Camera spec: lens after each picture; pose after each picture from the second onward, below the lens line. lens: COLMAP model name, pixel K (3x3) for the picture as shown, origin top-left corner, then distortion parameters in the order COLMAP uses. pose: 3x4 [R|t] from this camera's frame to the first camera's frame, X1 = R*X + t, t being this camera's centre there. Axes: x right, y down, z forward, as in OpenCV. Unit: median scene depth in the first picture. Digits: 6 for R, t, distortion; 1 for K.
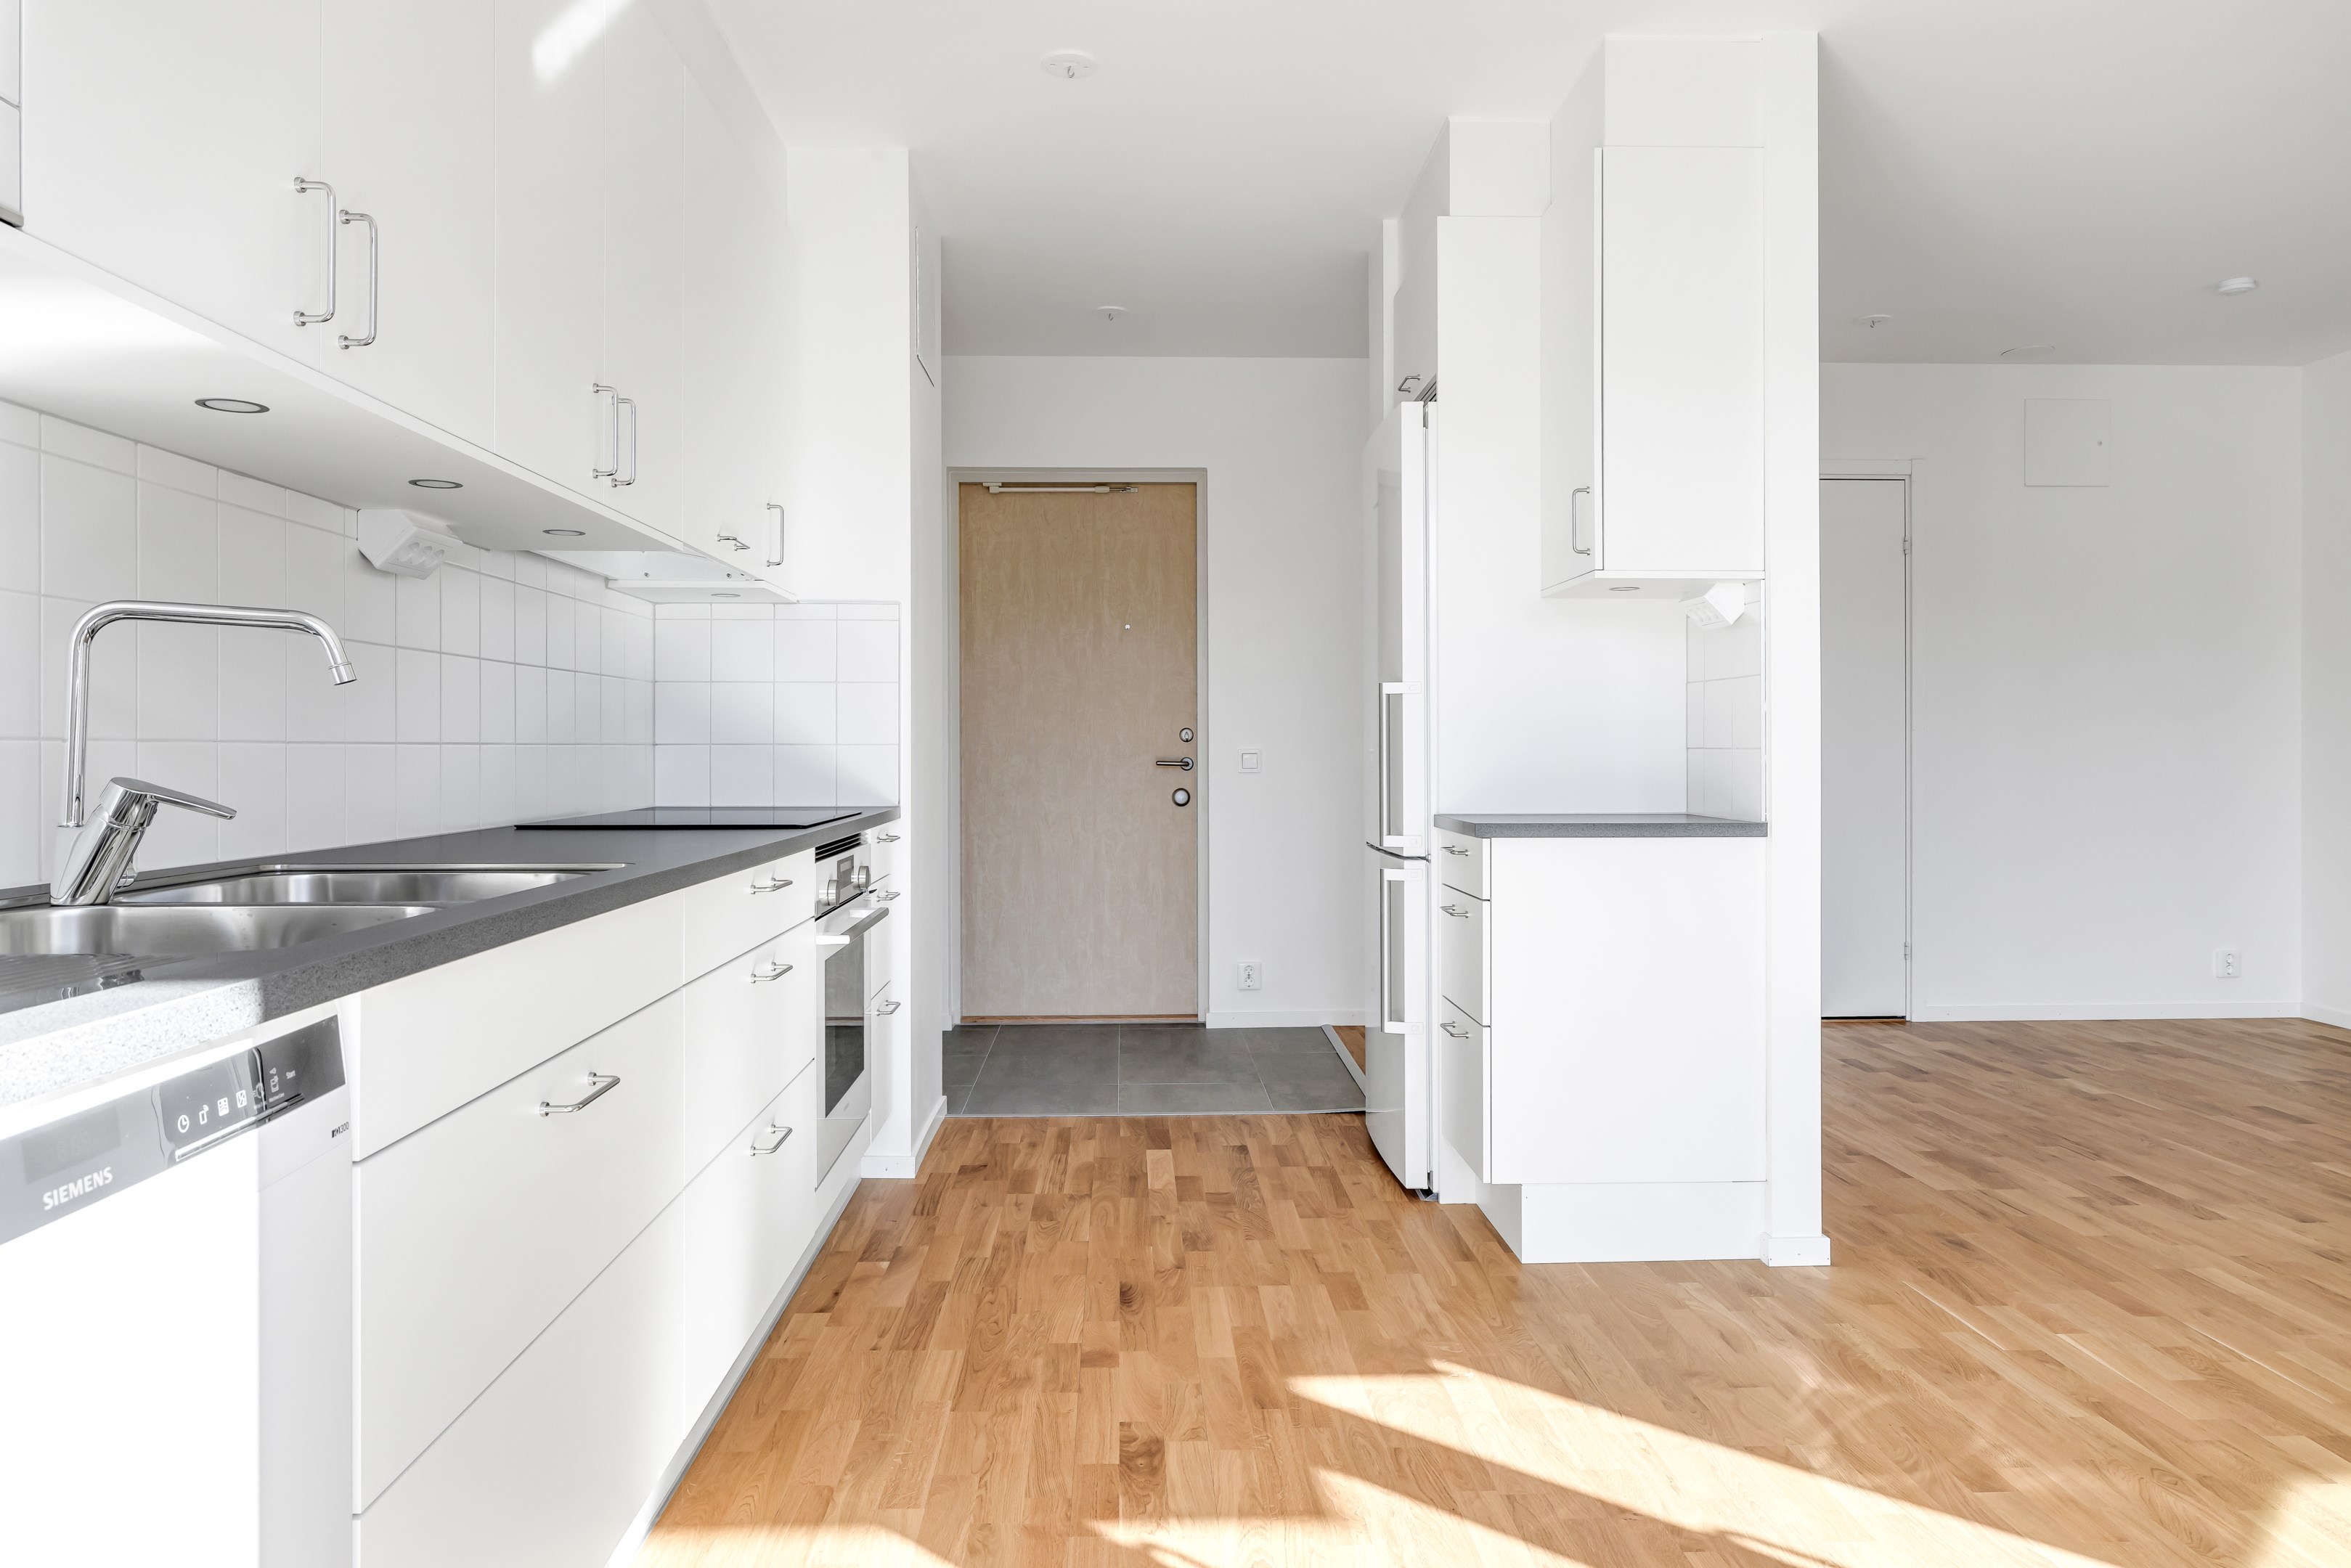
lens RADIAL K [[1435.3, 0, 1186.3], [0, 1435.3, 761.6], [0, 0, 1]] dist [0.000164, -0.001333]
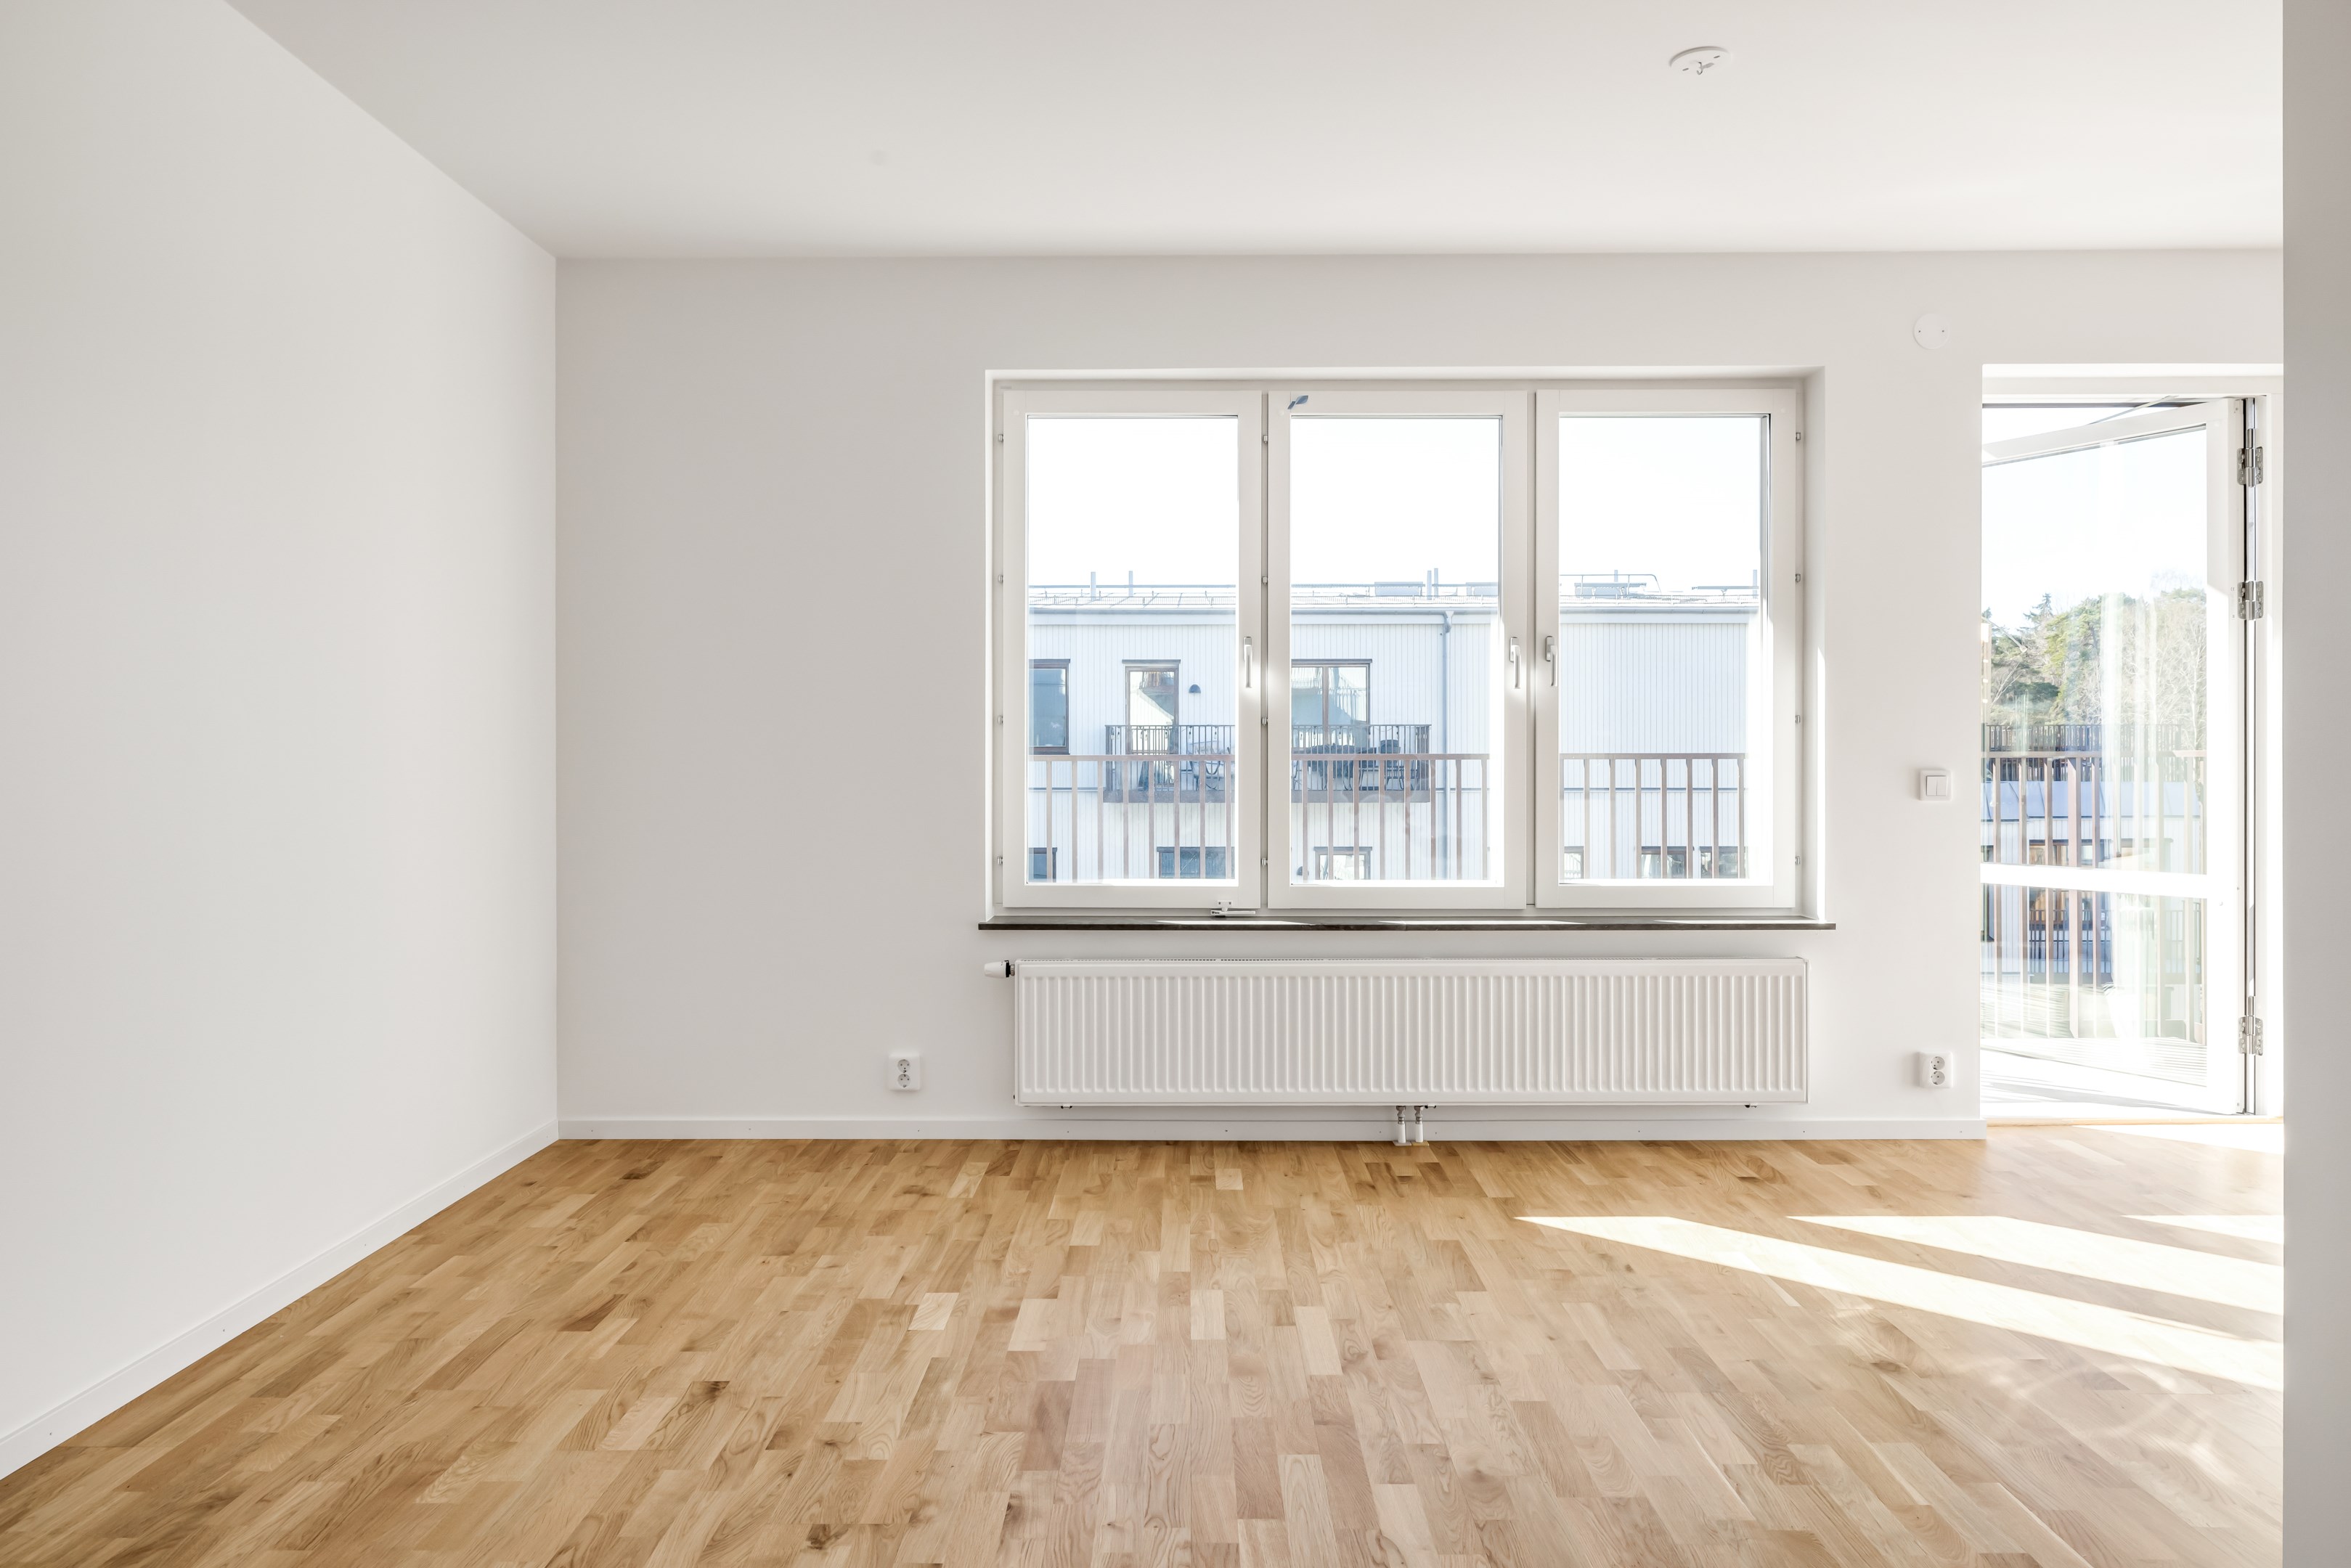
lens RADIAL K [[1435.3, 0, 1186.3], [0, 1435.3, 761.6], [0, 0, 1]] dist [0.000164, -0.001333]
pose [[-0.997553, 0.001960, 0.069888, 0.772988], [0.002727, 0.999937, 0.010881, -0.030357], [-0.069862, 0.011045, -0.997495, 1.468183]]
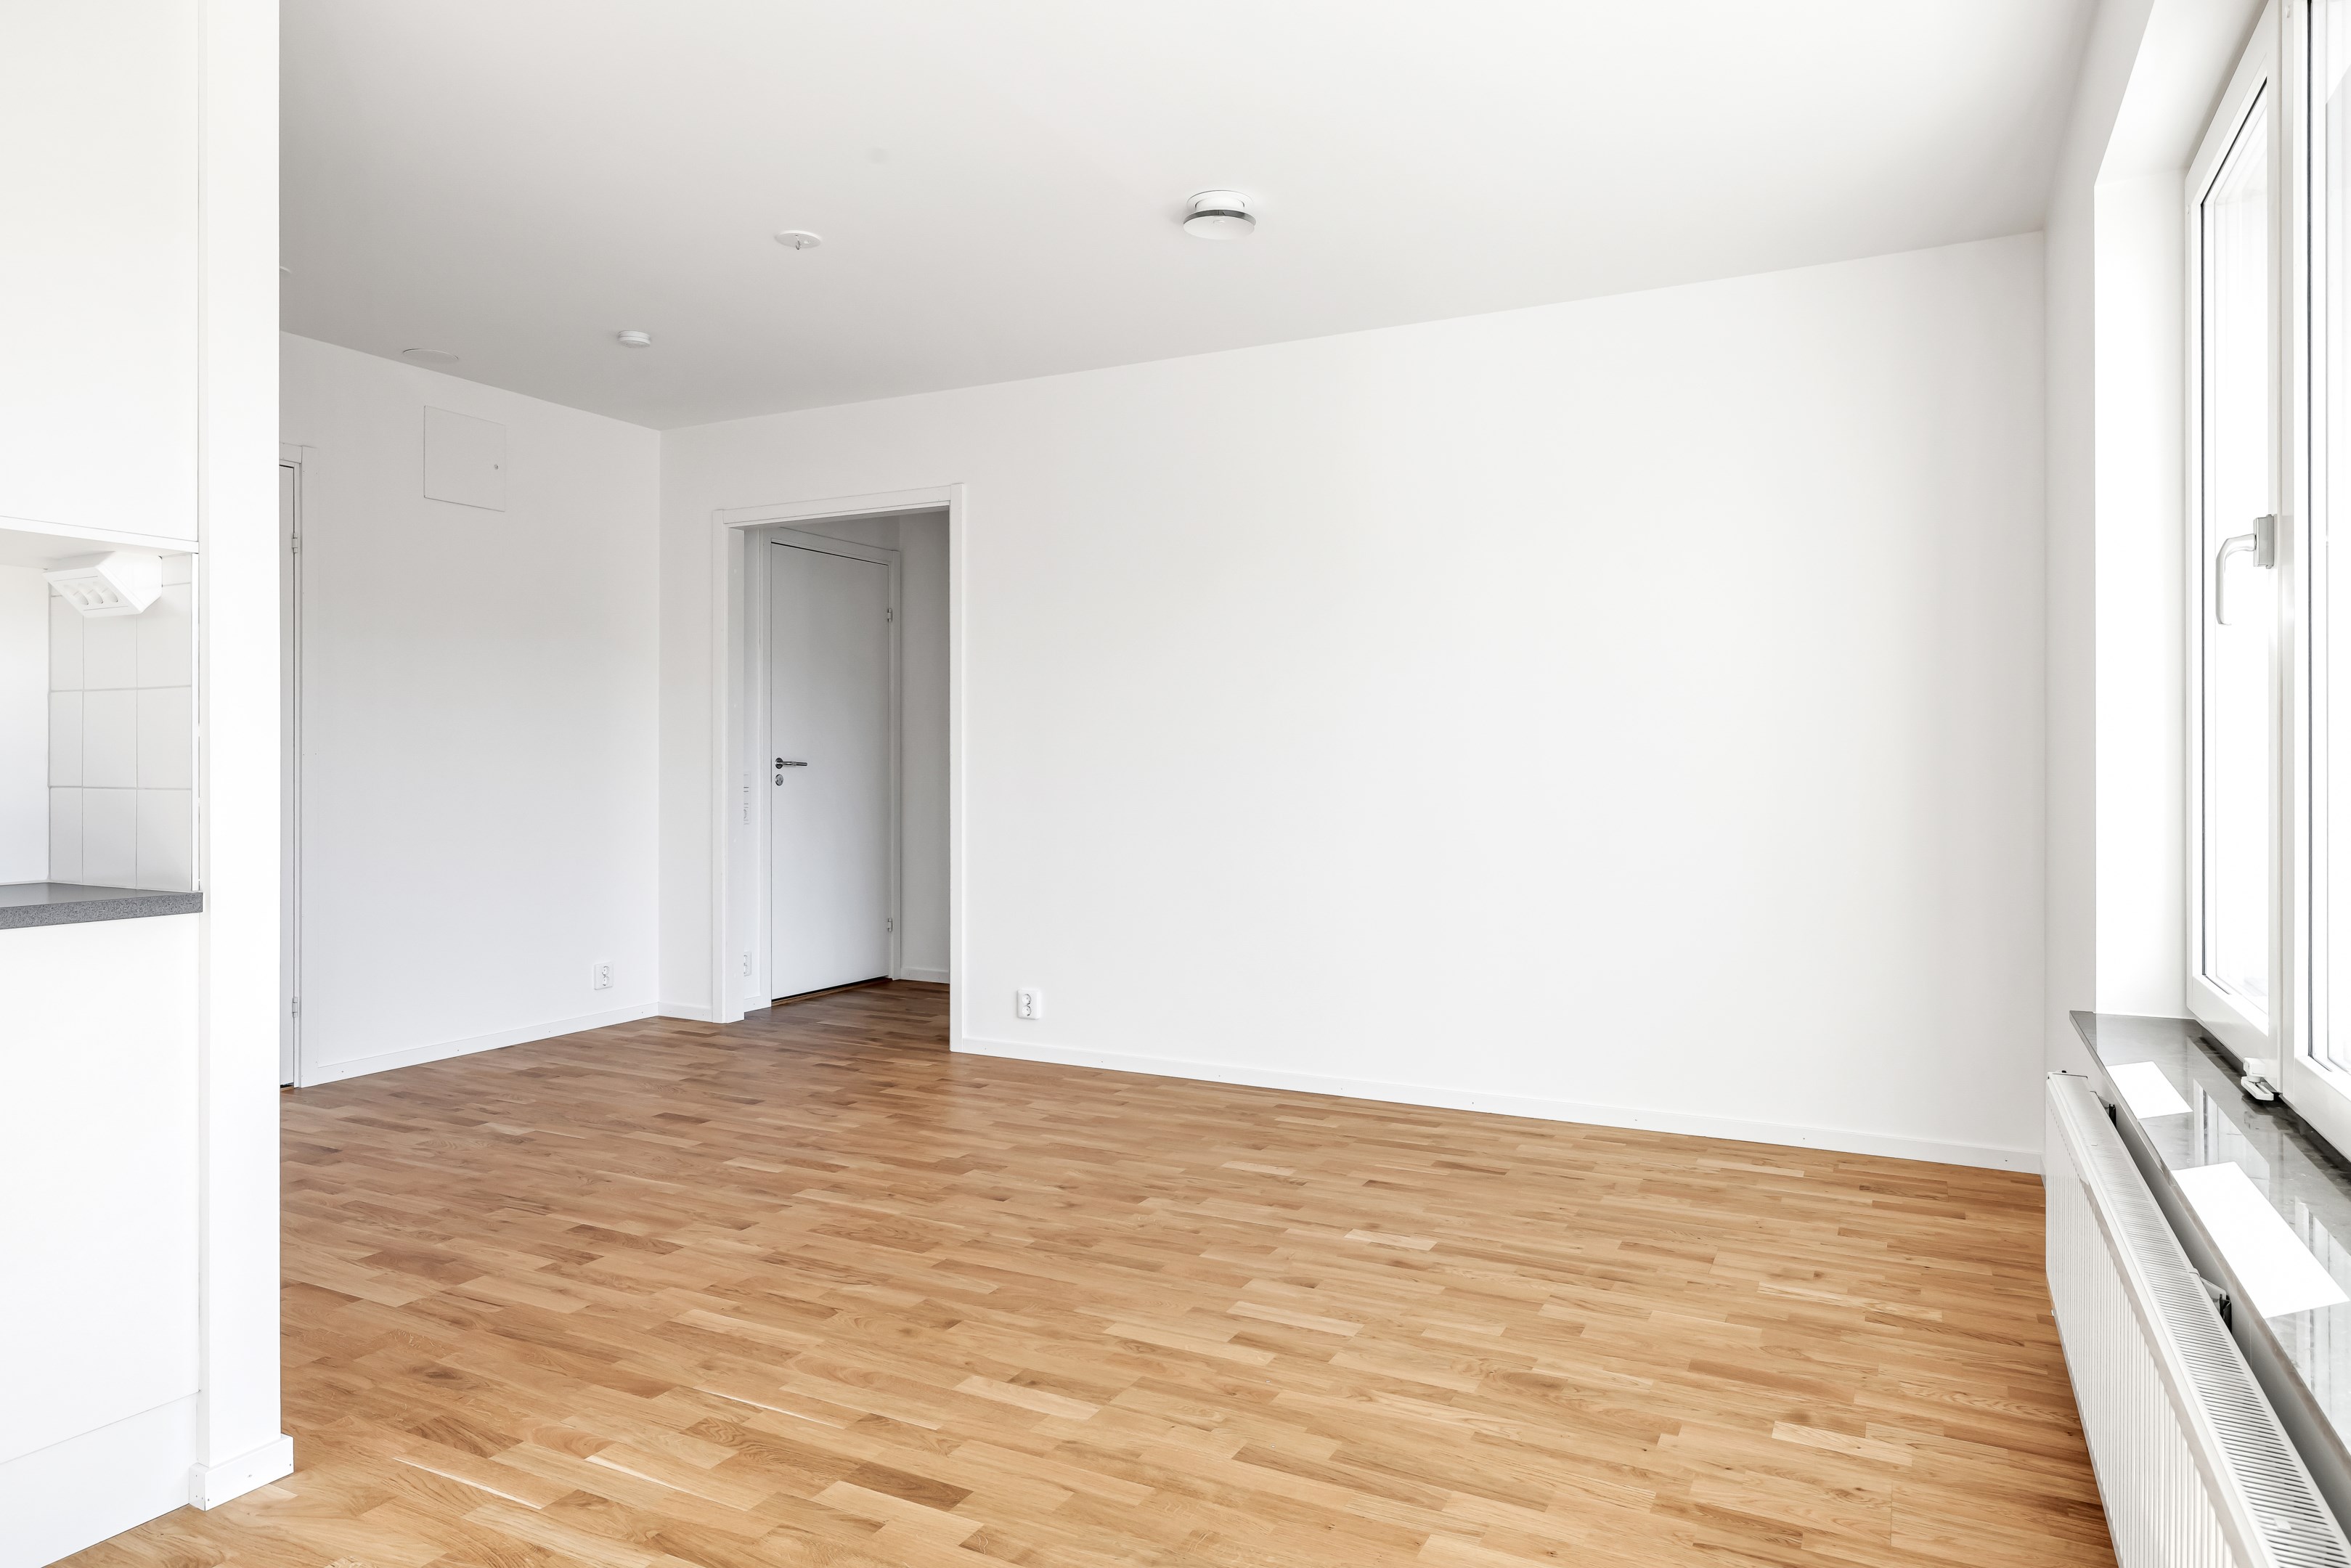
lens RADIAL K [[1435.3, 0, 1186.3], [0, 1435.3, 761.6], [0, 0, 1]] dist [0.000164, -0.001333]
pose [[0.493346, 0.004024, 0.869824, 0.020076], [0.007460, 0.999933, -0.008857, -0.011847], [-0.869801, 0.010859, 0.493283, 0.195698]]
